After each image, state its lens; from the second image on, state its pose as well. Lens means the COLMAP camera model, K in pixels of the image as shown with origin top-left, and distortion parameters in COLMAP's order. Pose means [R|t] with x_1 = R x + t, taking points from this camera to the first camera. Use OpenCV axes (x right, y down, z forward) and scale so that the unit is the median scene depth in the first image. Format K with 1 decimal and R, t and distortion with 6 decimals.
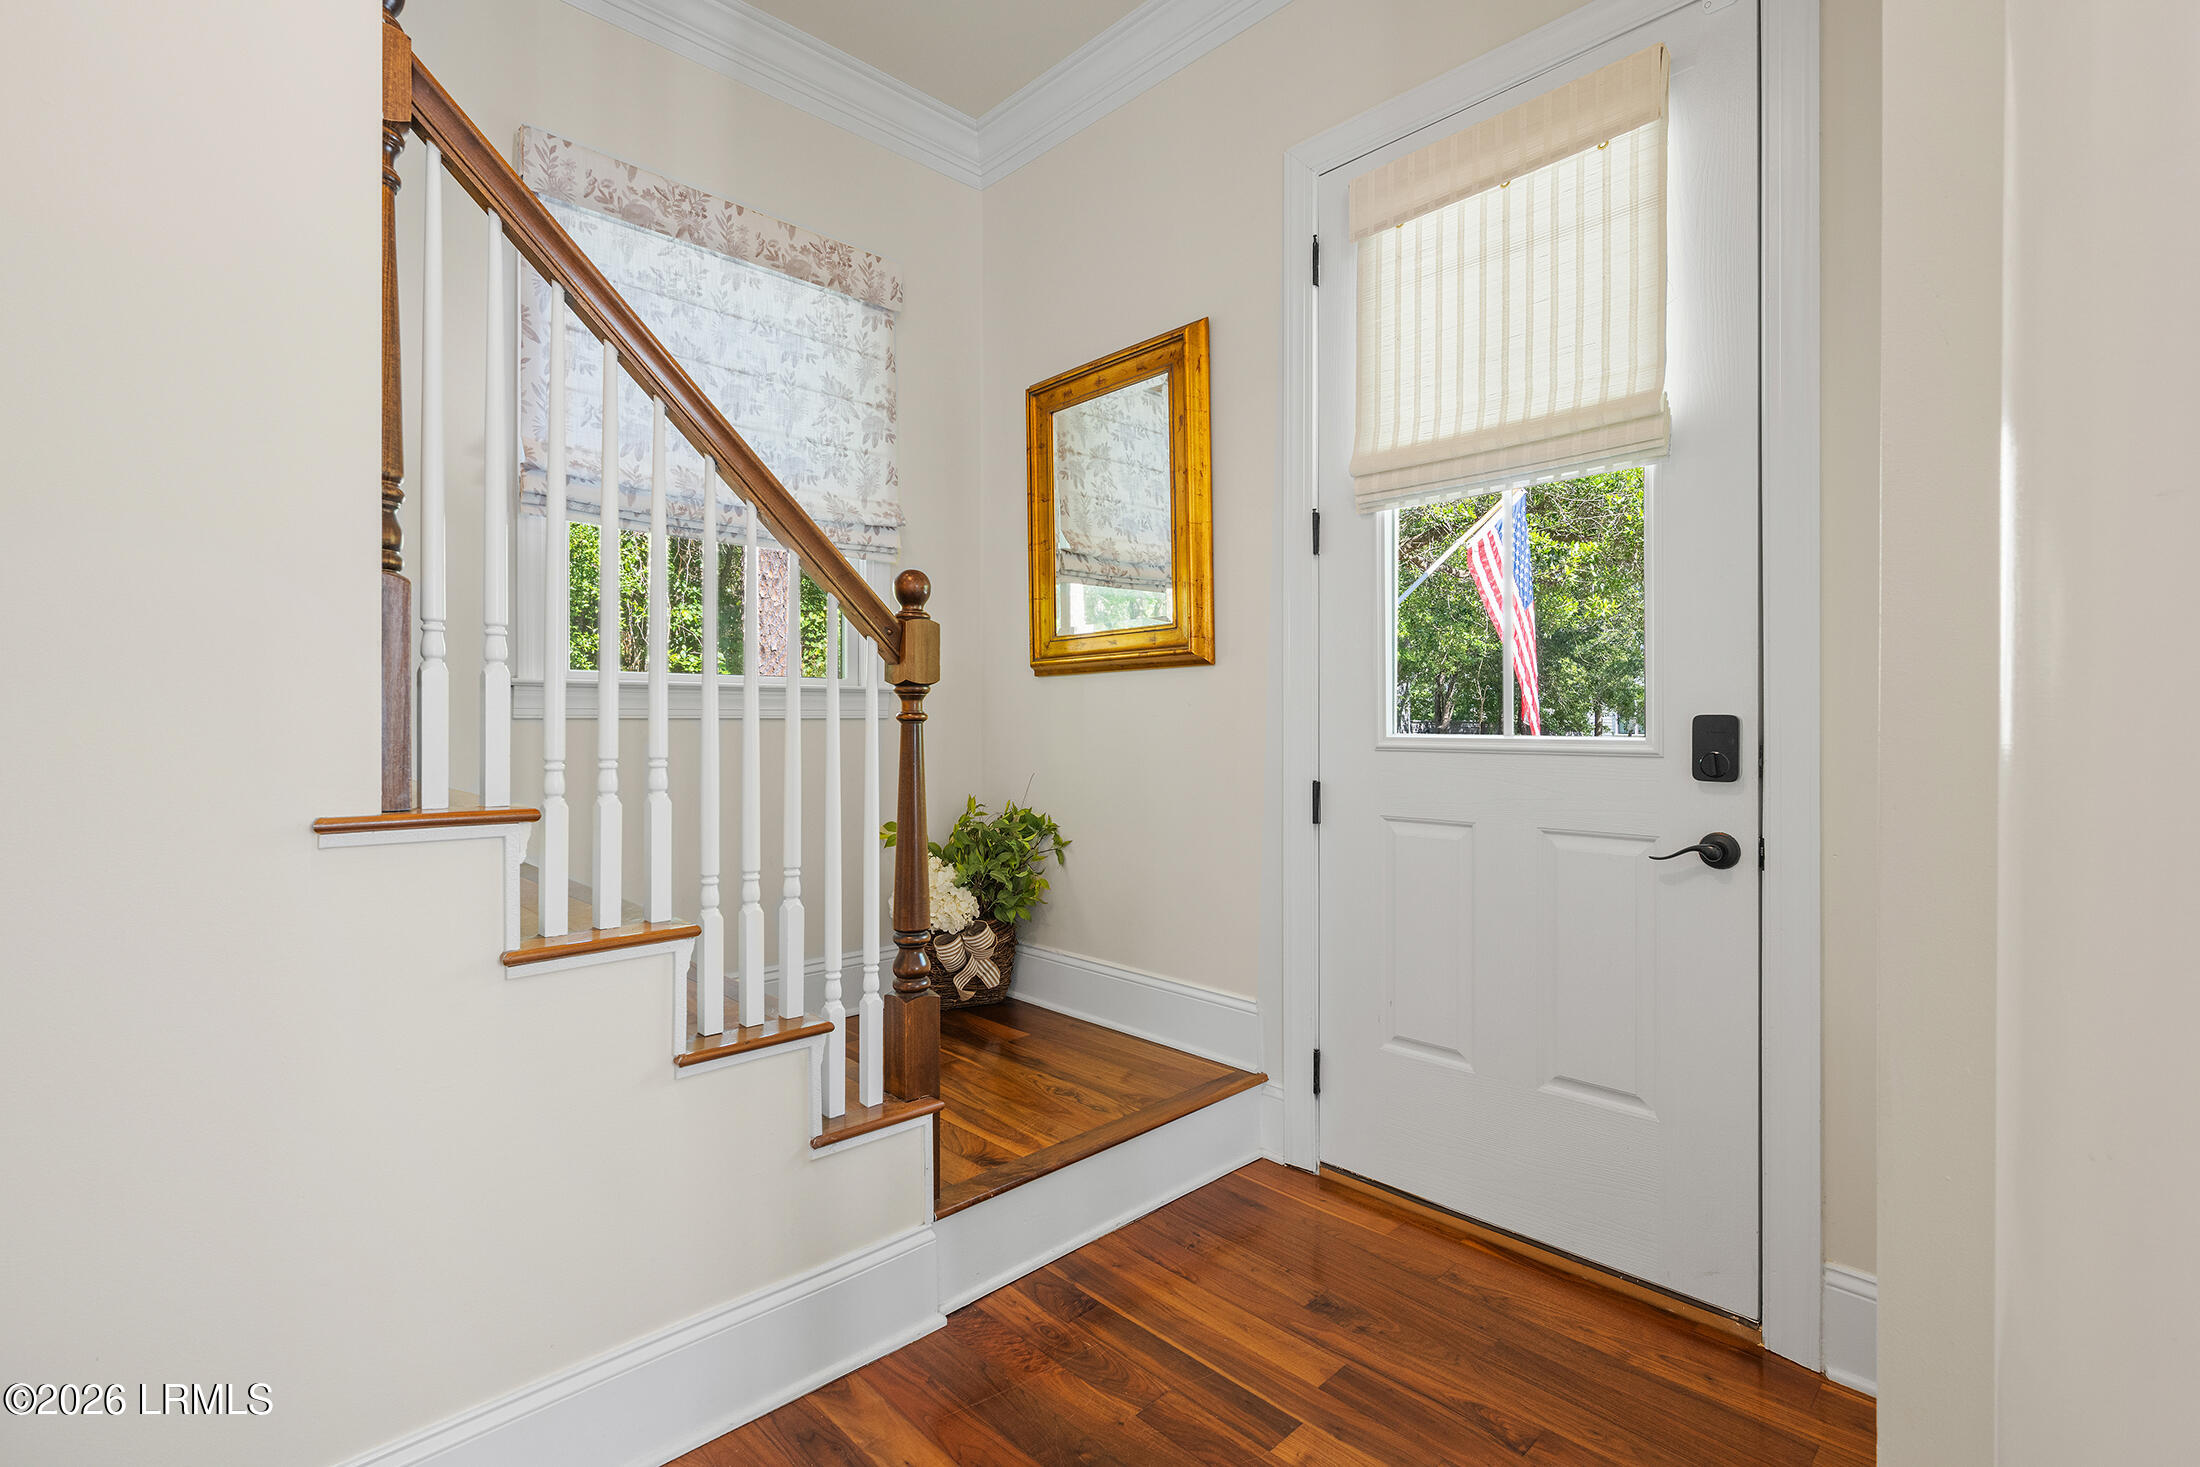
lens RADIAL K [[1018.1, 0, 1076.9], [0, 1018.1, 720.0], [0, 0, 1]] dist [0.002660, 0.000139]
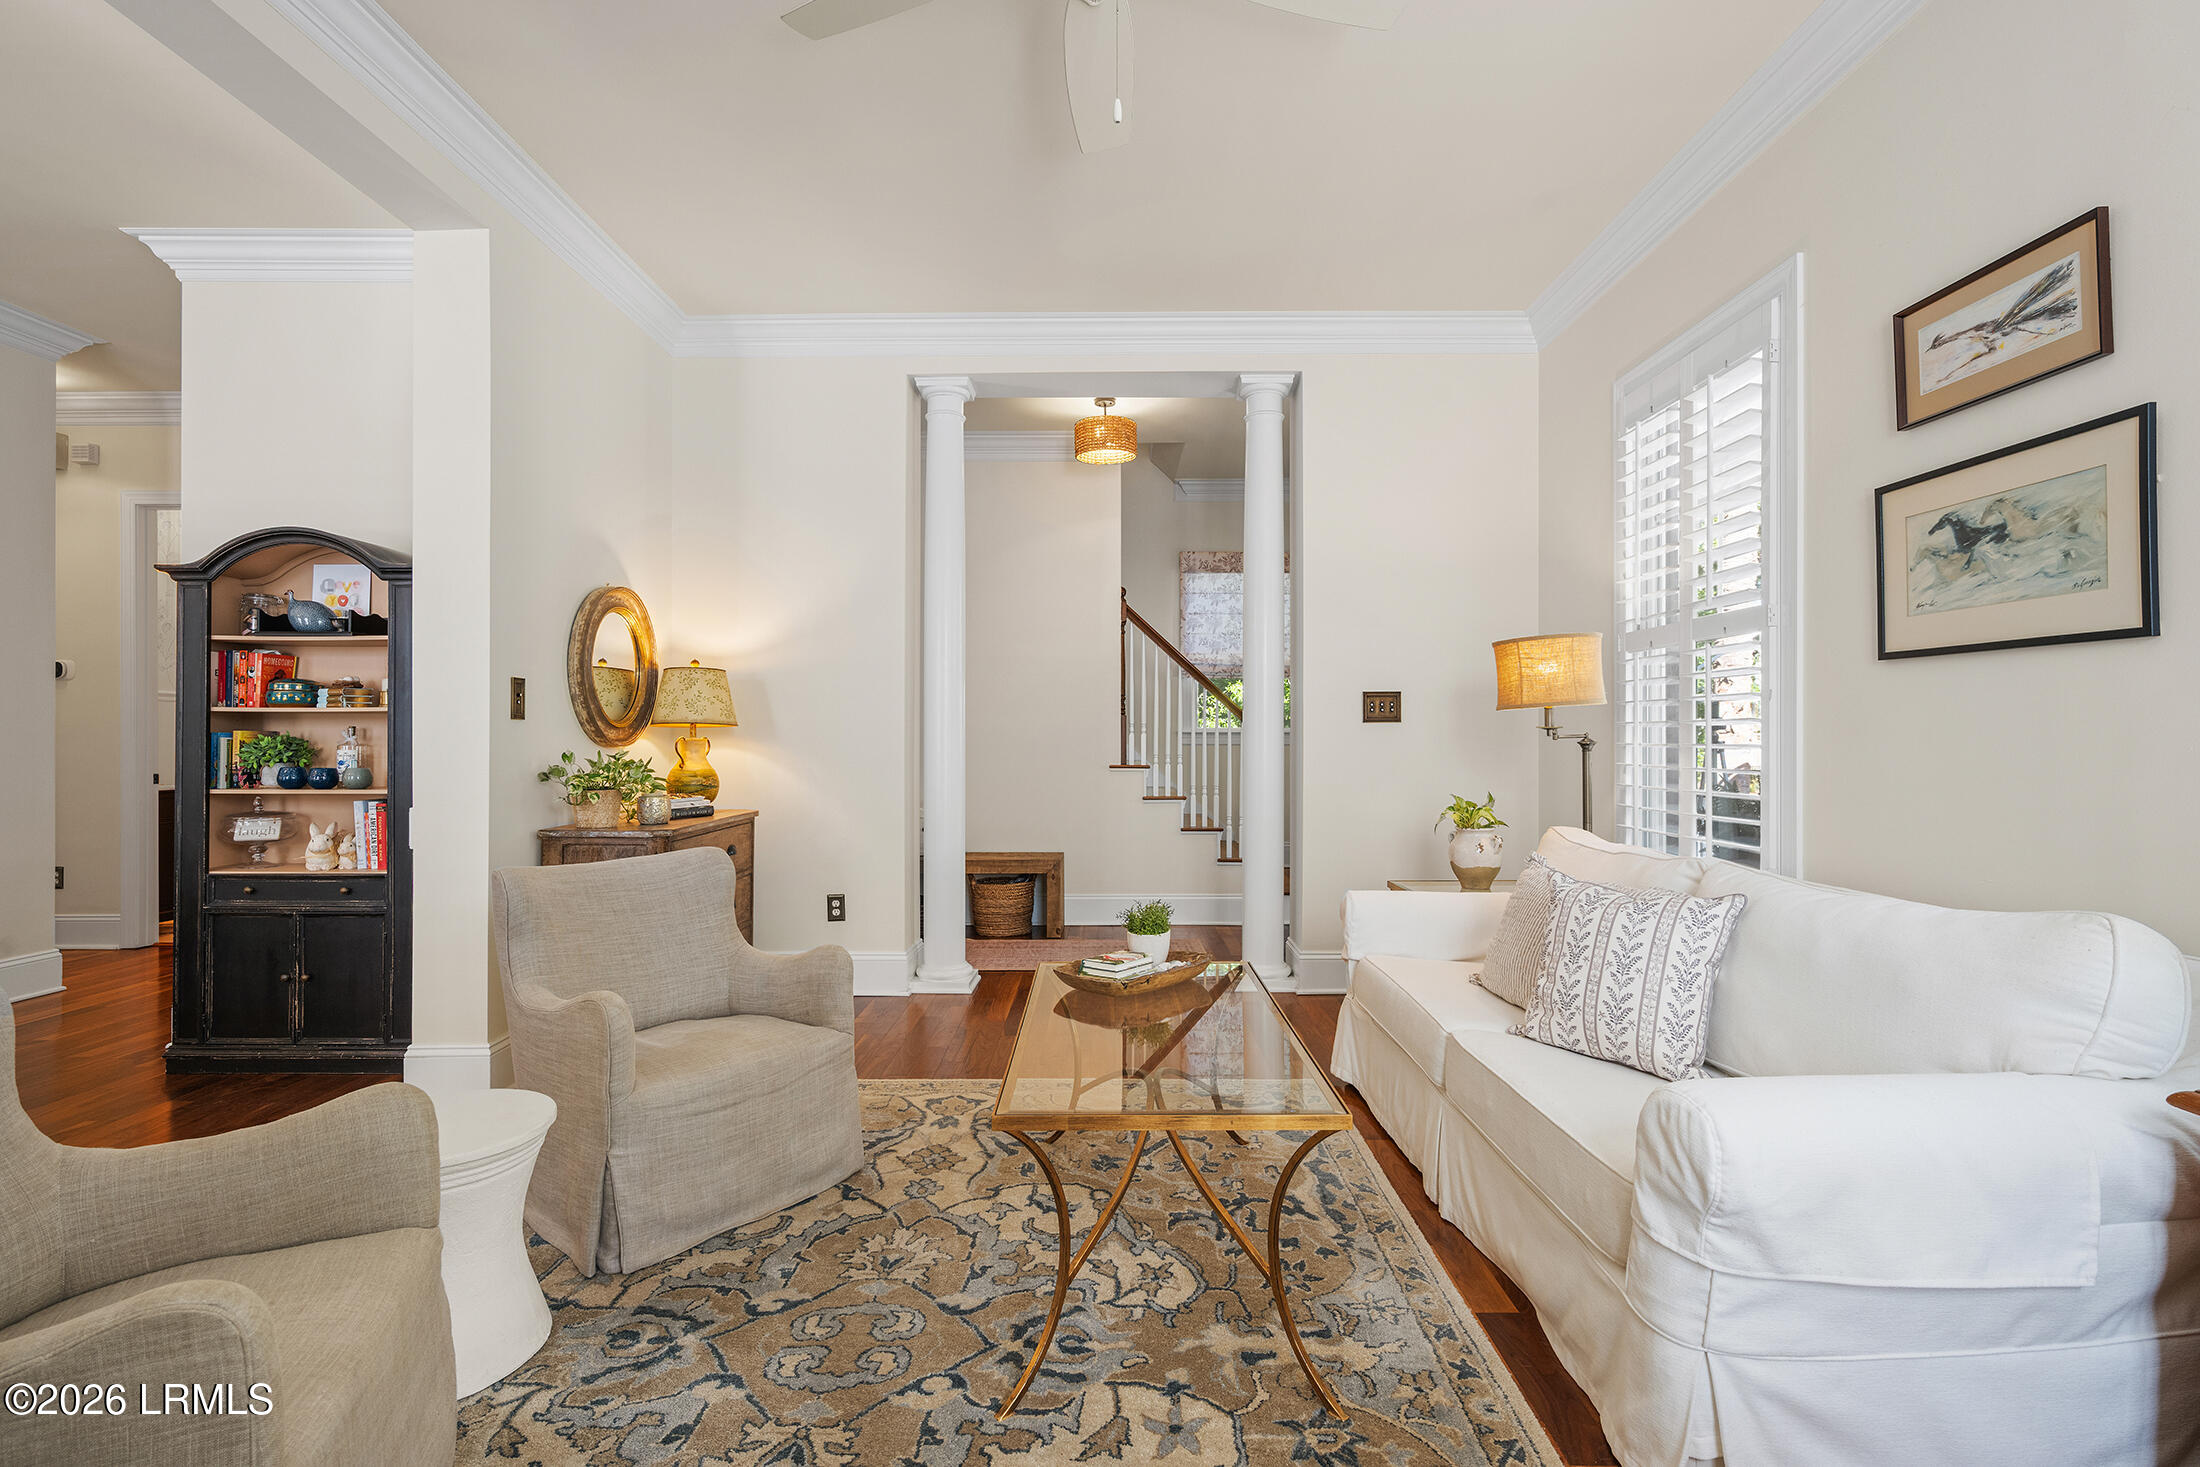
lens RADIAL K [[1018.1, 0, 1105.7], [0, 1018.1, 727.2], [0, 0, 1]] dist [0.002660, 0.000139]
pose [[0.727210, -0.012408, -0.686303, 1.823635], [0.003596, 0.999892, -0.014267, -0.014037], [0.686406, 0.007907, 0.727176, -1.811809]]
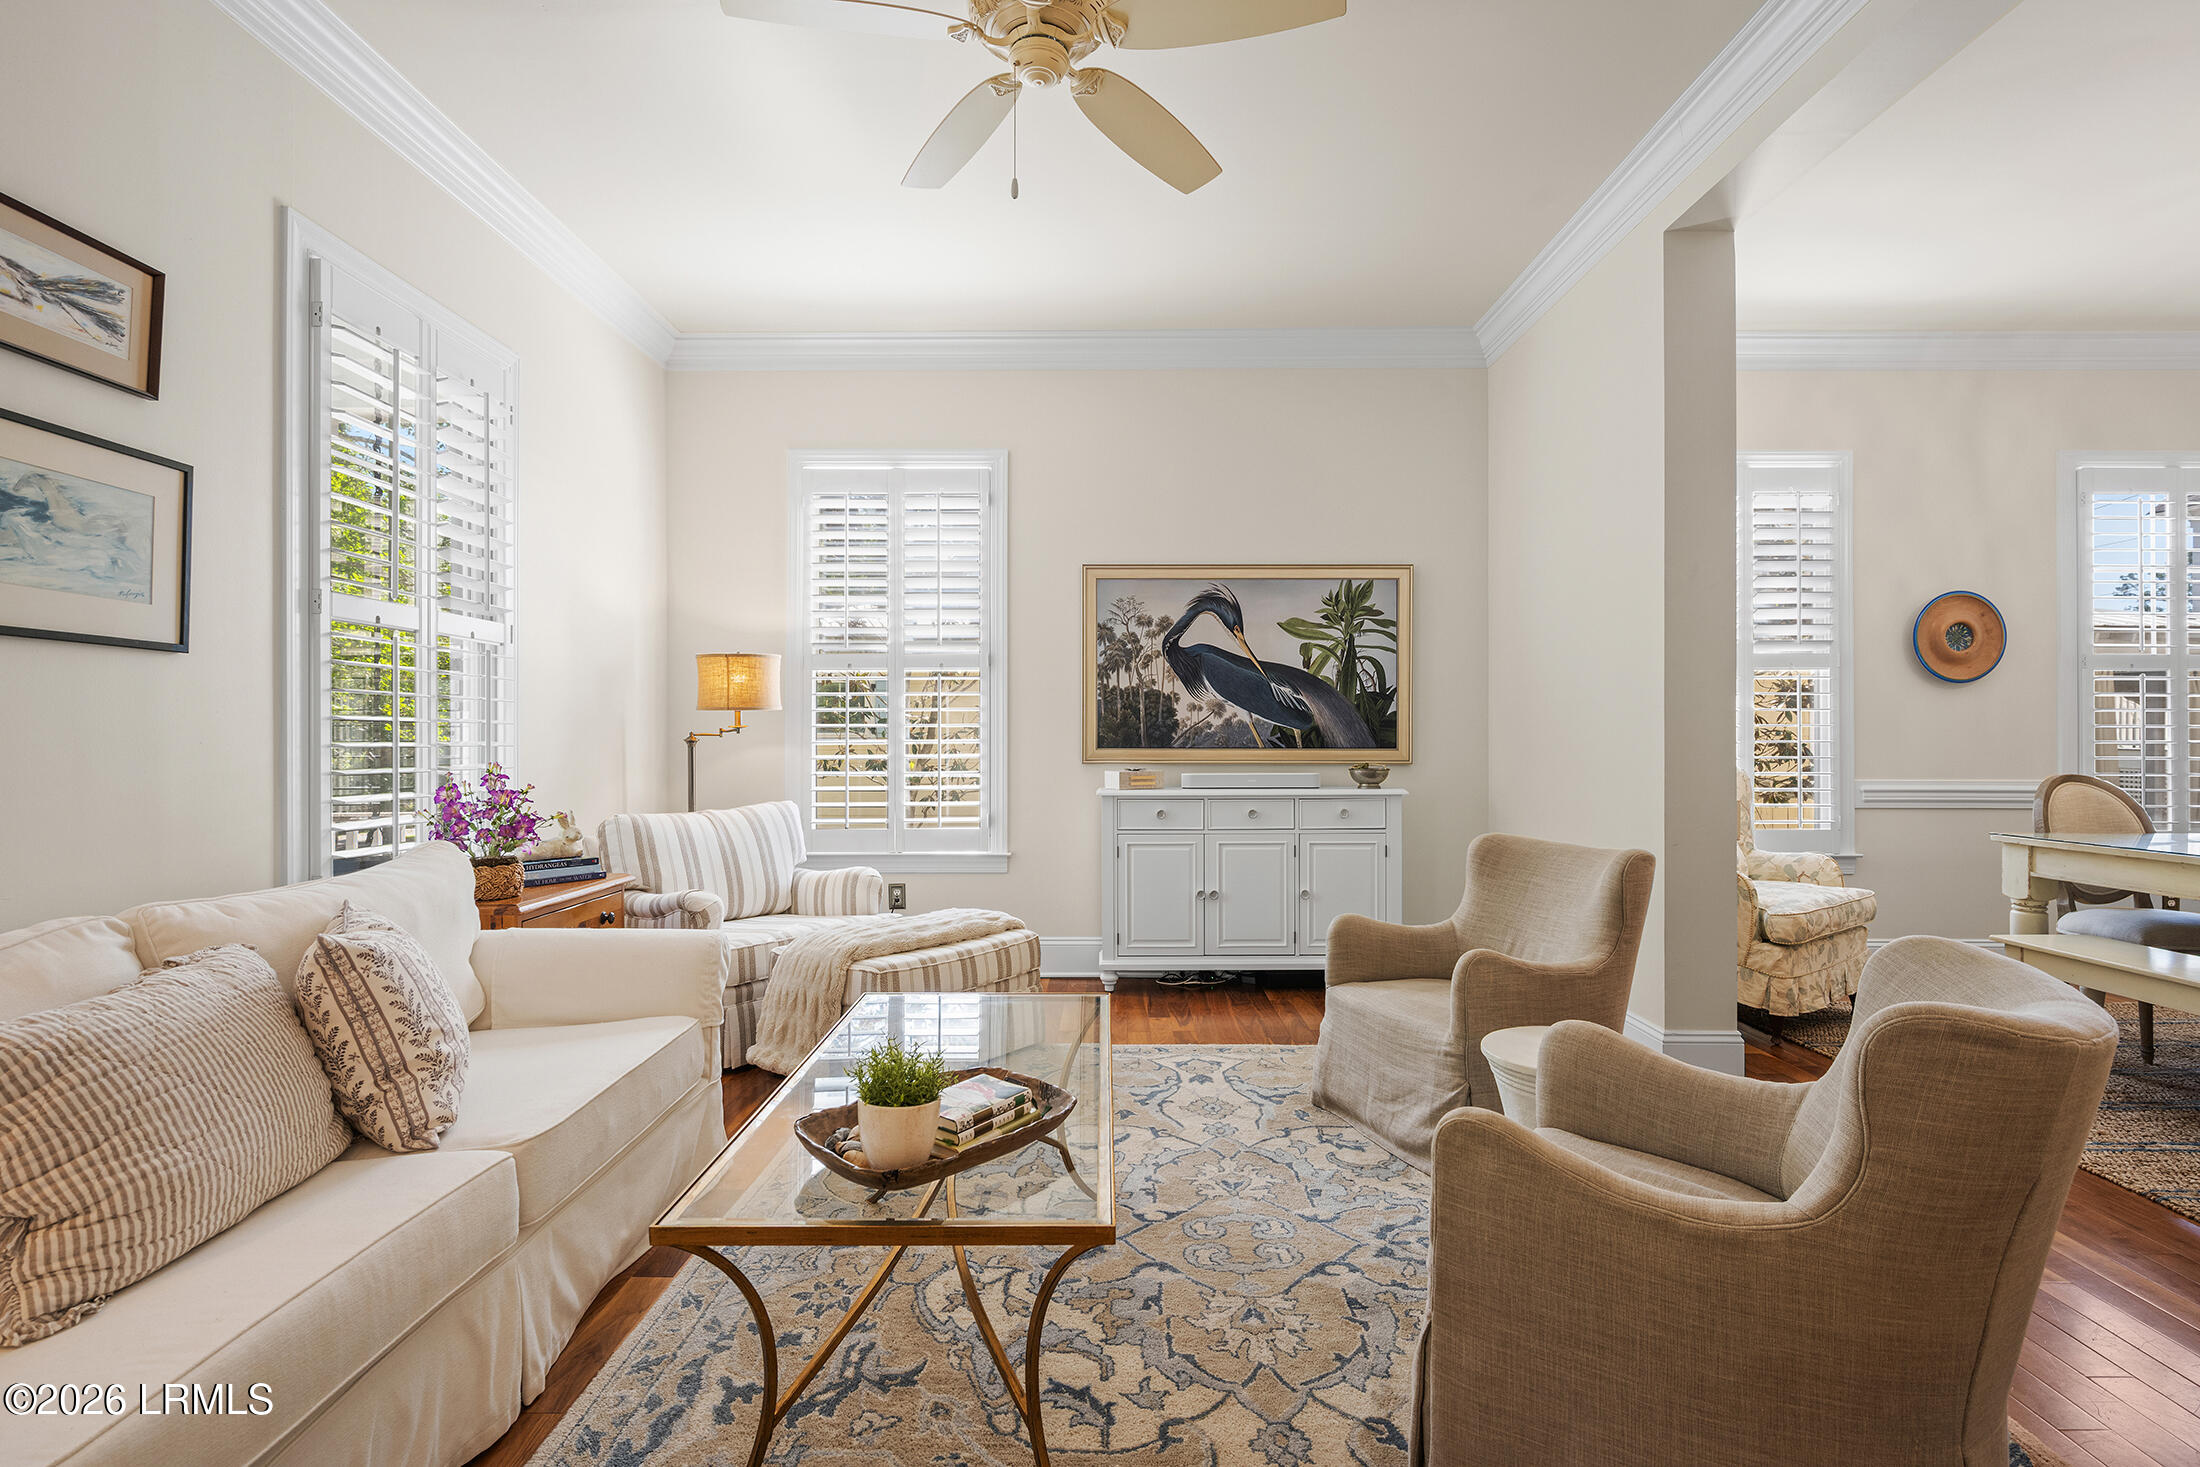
lens RADIAL K [[1070.6, 0, 1097.8], [0, 1070.6, 732.2], [0, 0, 1]] dist [-0.000320, 0.000035]
pose [[-0.721057, -0.005094, 0.692857, 0.192787], [-0.003614, 0.999987, 0.003591, -0.025421], [-0.692866, 0.000085, -0.721066, -0.223738]]
